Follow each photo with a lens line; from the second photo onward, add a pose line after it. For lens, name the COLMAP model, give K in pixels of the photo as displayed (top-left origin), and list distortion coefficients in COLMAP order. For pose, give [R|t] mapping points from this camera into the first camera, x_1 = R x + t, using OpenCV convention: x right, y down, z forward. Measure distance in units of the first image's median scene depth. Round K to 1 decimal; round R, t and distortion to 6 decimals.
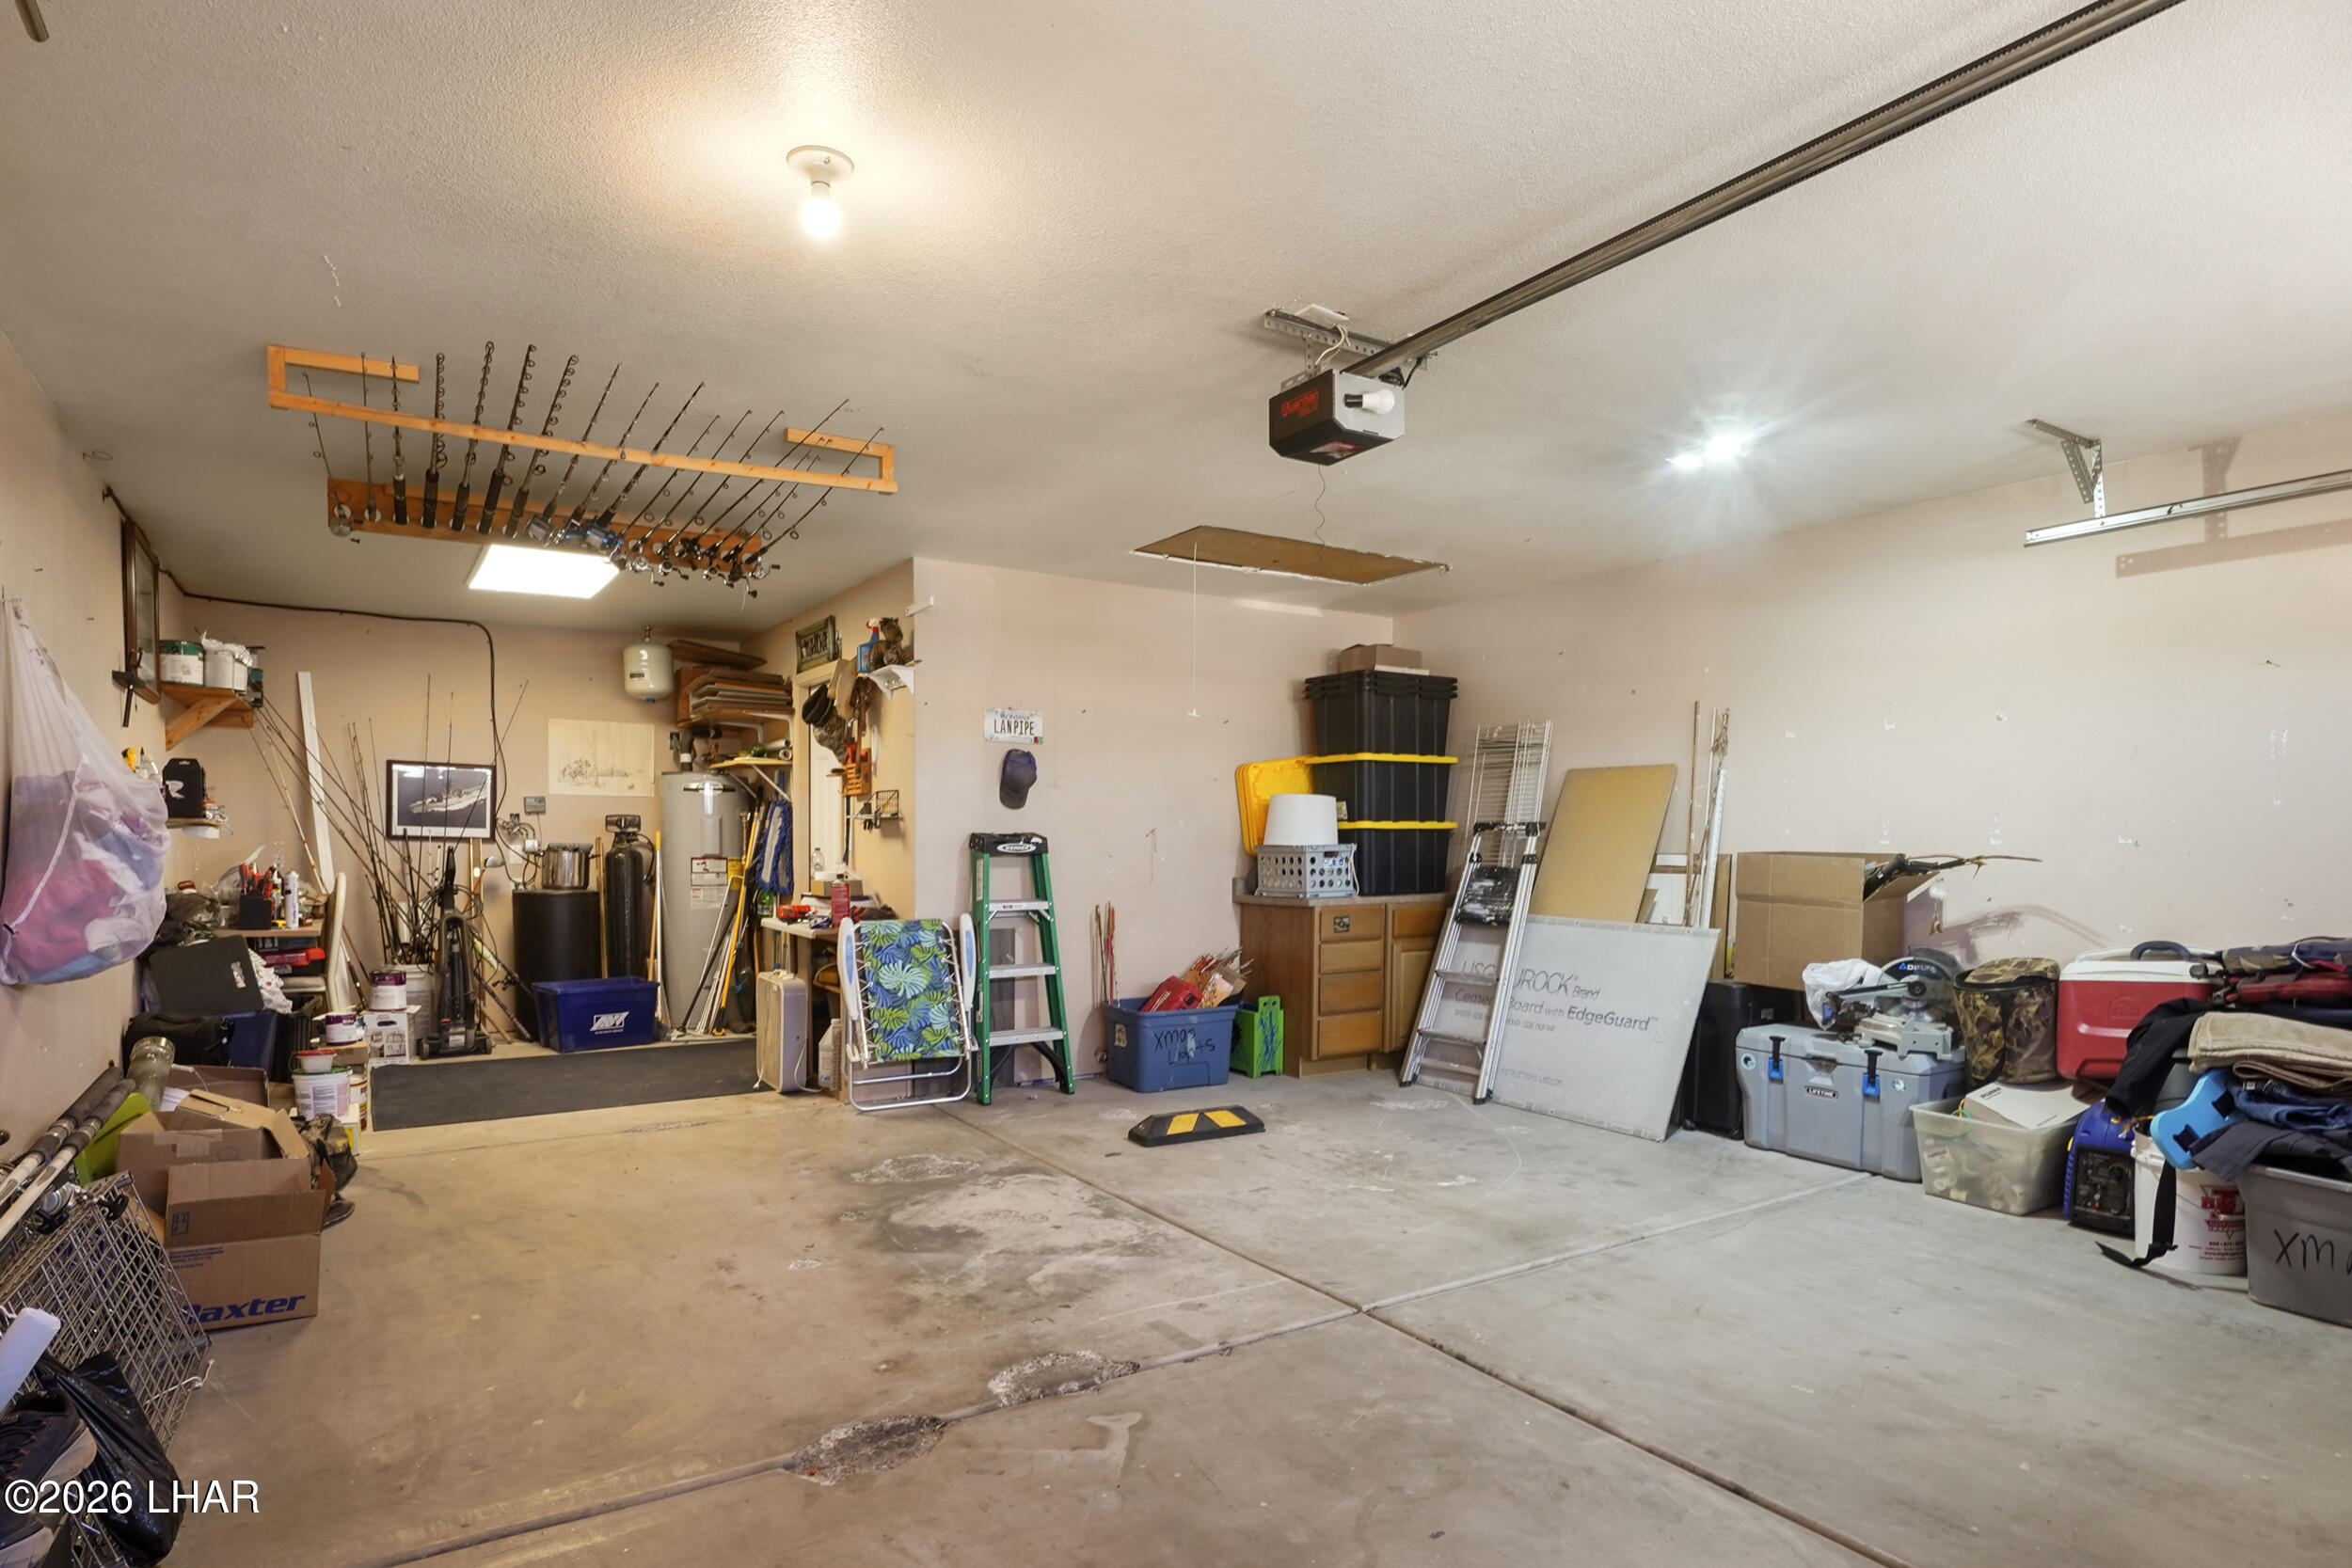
lens RADIAL K [[1275.8, 0, 1170.5], [0, 1275.8, 866.5], [0, 0, 1]] dist [-0.004957, -0.001026]
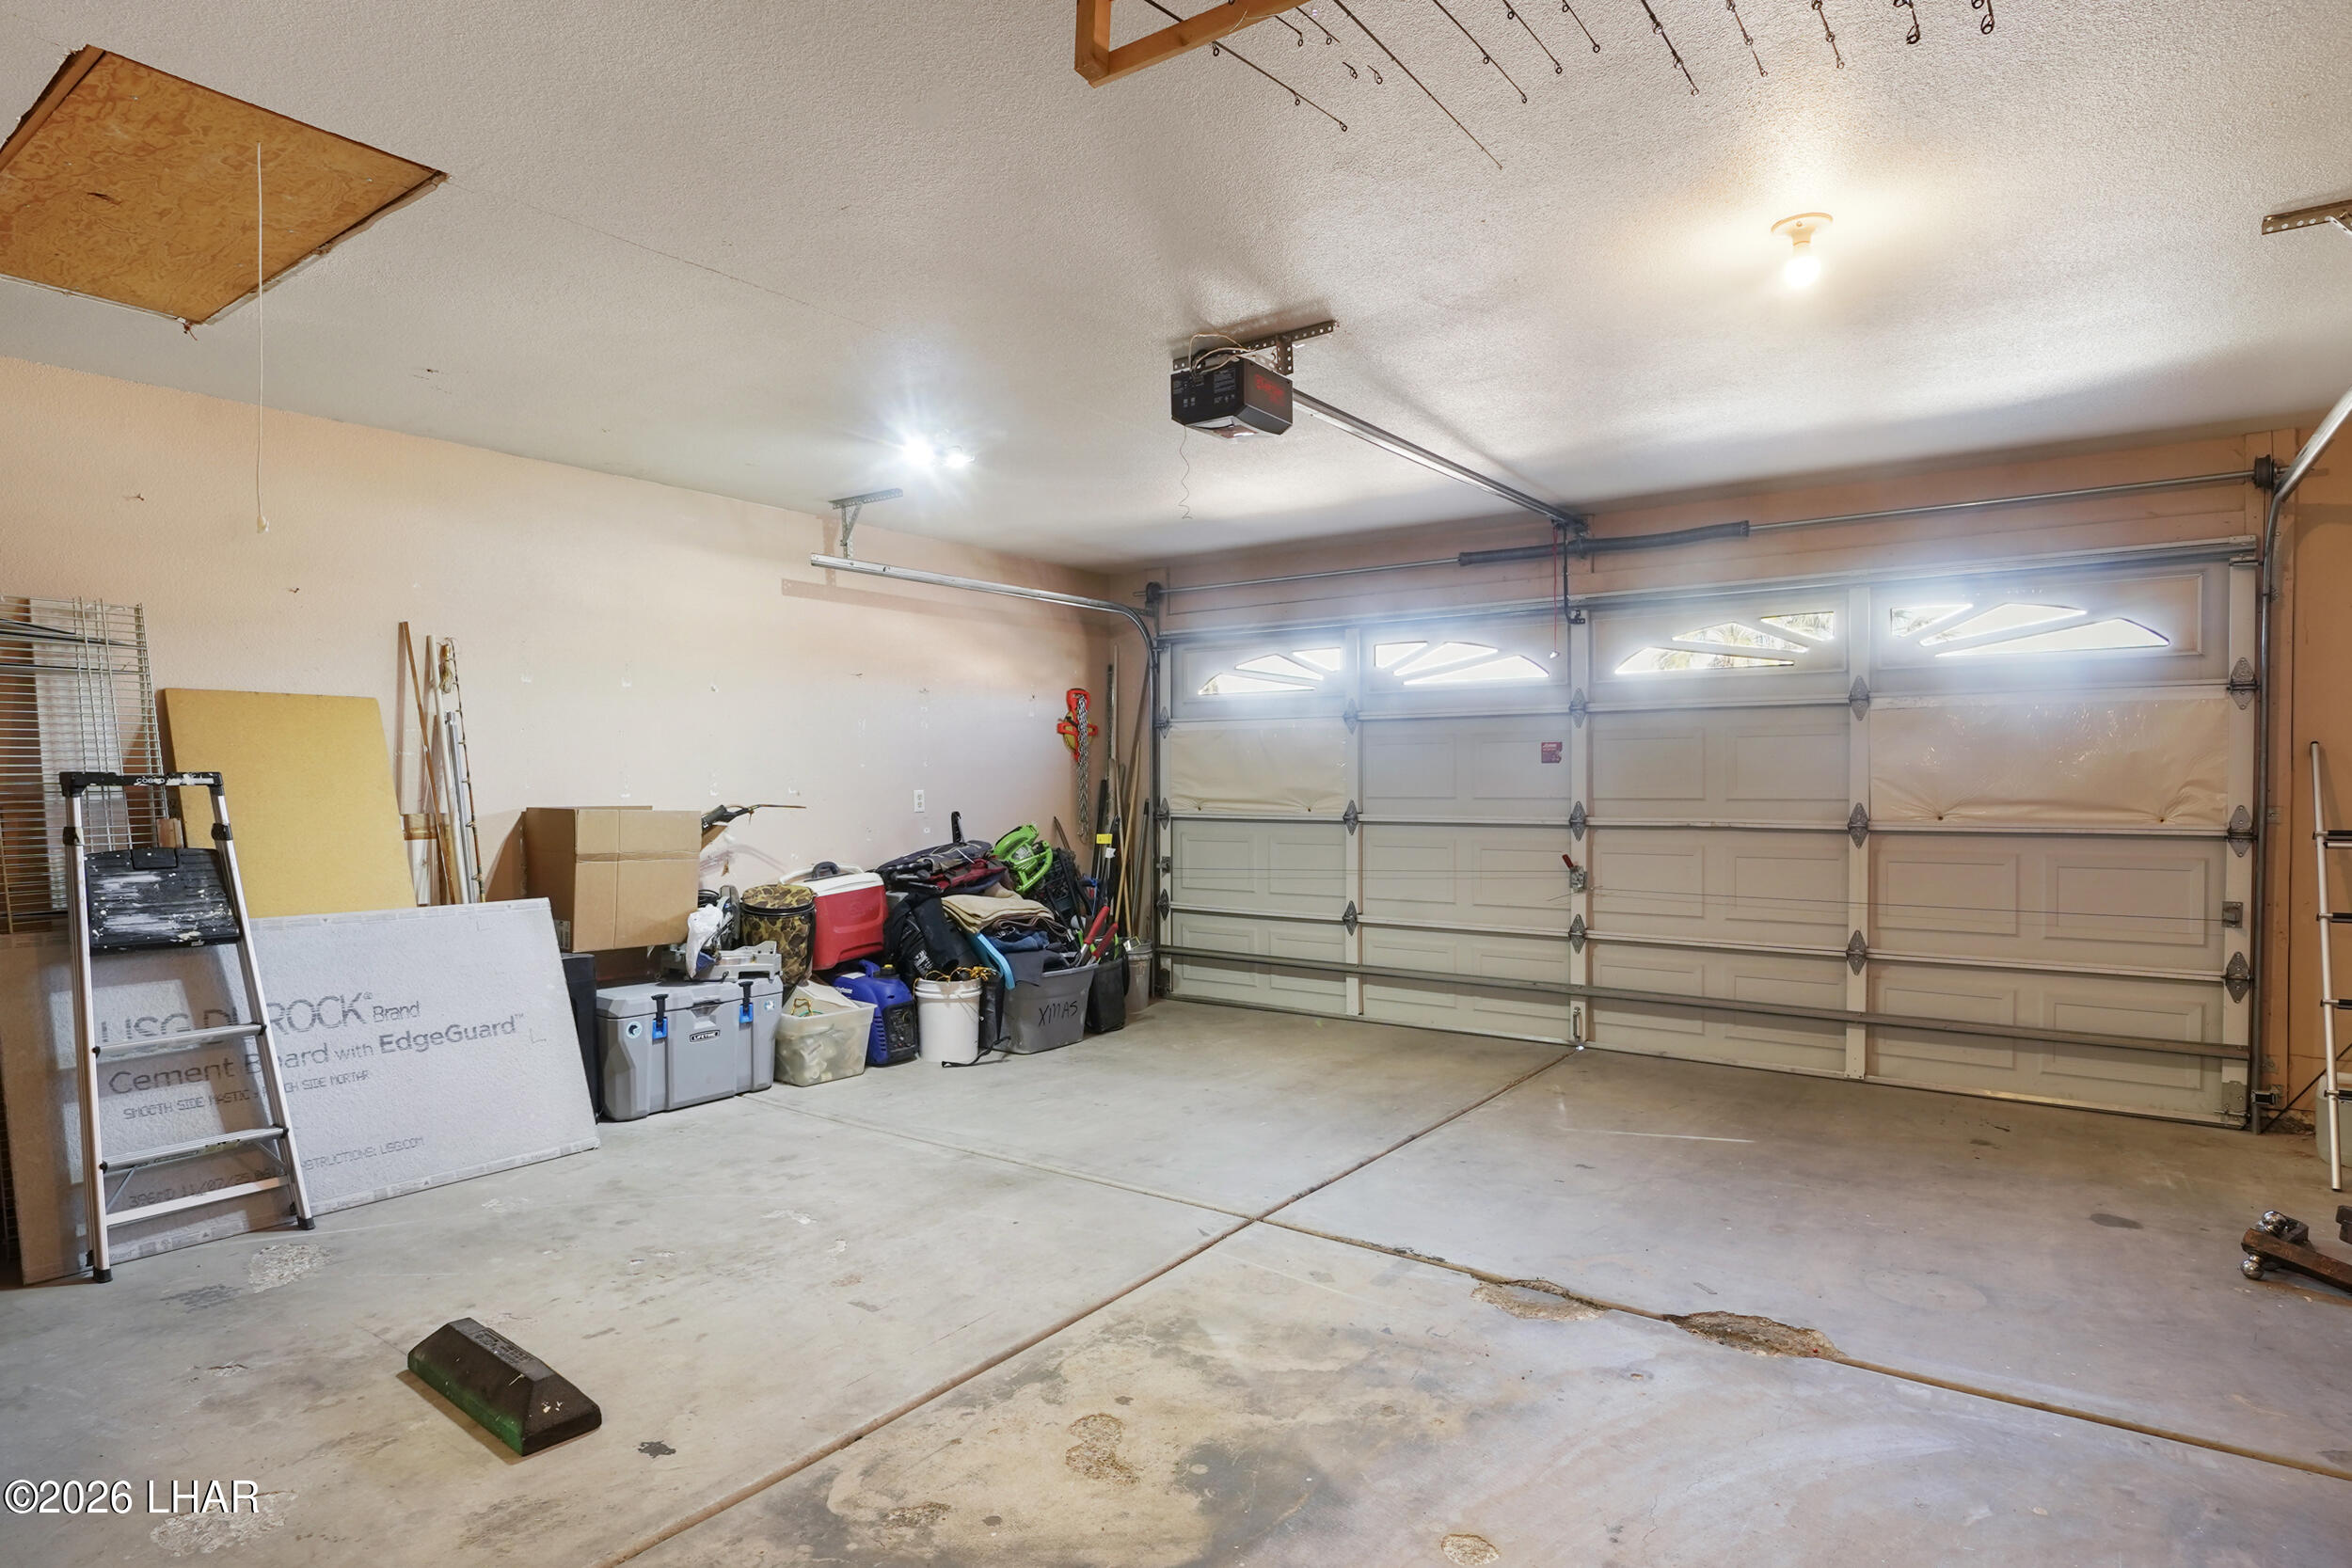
lens RADIAL K [[1253.6, 0, 1176.0], [0, 1253.6, 784.0], [0, 0, 1]] dist [-0.005341, -0.000928]
pose [[-0.368264, -0.004209, 0.929712, -0.625613], [0.023607, 0.999625, 0.013876, -0.036228], [-0.929421, 0.027058, -0.368027, 1.086699]]
